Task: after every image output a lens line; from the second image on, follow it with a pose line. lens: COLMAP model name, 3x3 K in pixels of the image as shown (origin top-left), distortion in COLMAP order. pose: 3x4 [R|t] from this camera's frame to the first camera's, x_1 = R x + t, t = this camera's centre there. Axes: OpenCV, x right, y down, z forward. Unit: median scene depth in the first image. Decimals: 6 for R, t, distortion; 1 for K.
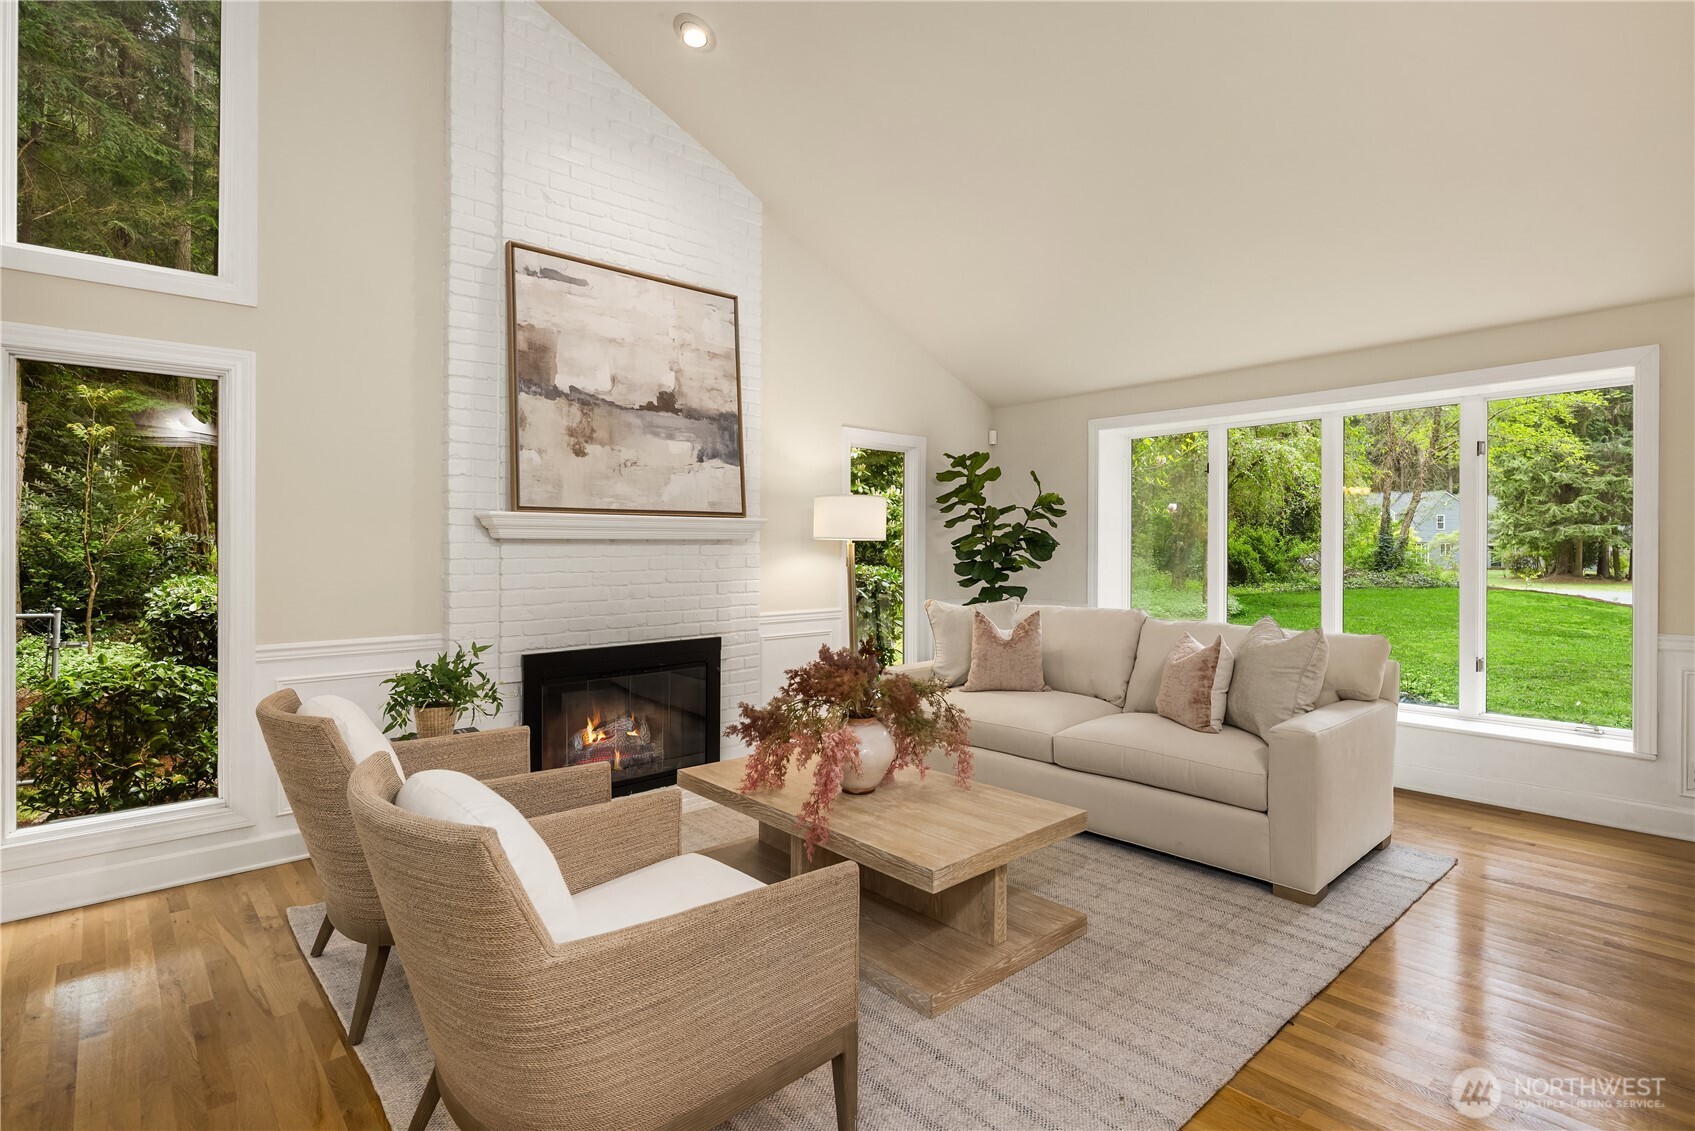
lens RADIAL K [[819.8, 0, 846.7], [0, 819.8, 558.1], [0, 0, 1]] dist [-0.000224, -0.000285]
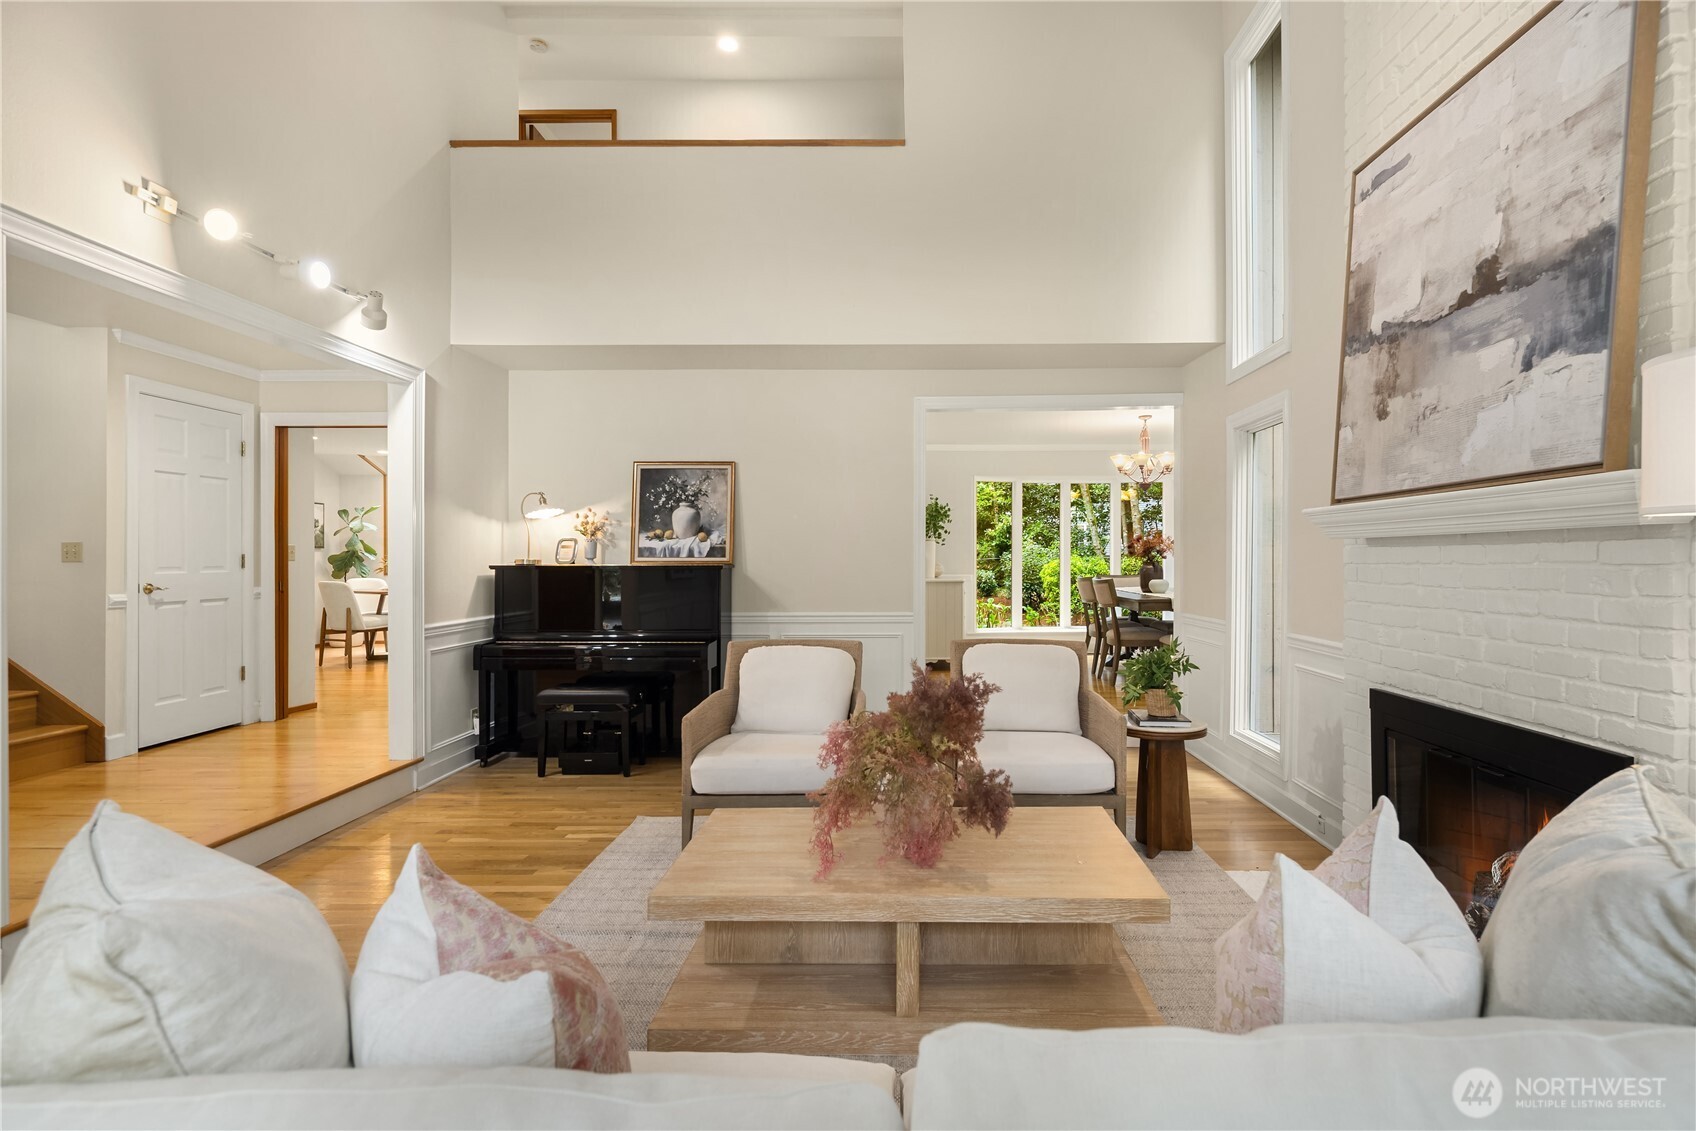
lens RADIAL K [[820.2, 0, 853.3], [0, 820.2, 559.9], [0, 0, 1]] dist [-0.000224, -0.000285]
pose [[-0.693262, 0.002785, -0.720681, 0.459178], [-0.007370, 0.999913, 0.010955, -0.007640], [0.720648, 0.012906, -0.693181, 1.077840]]
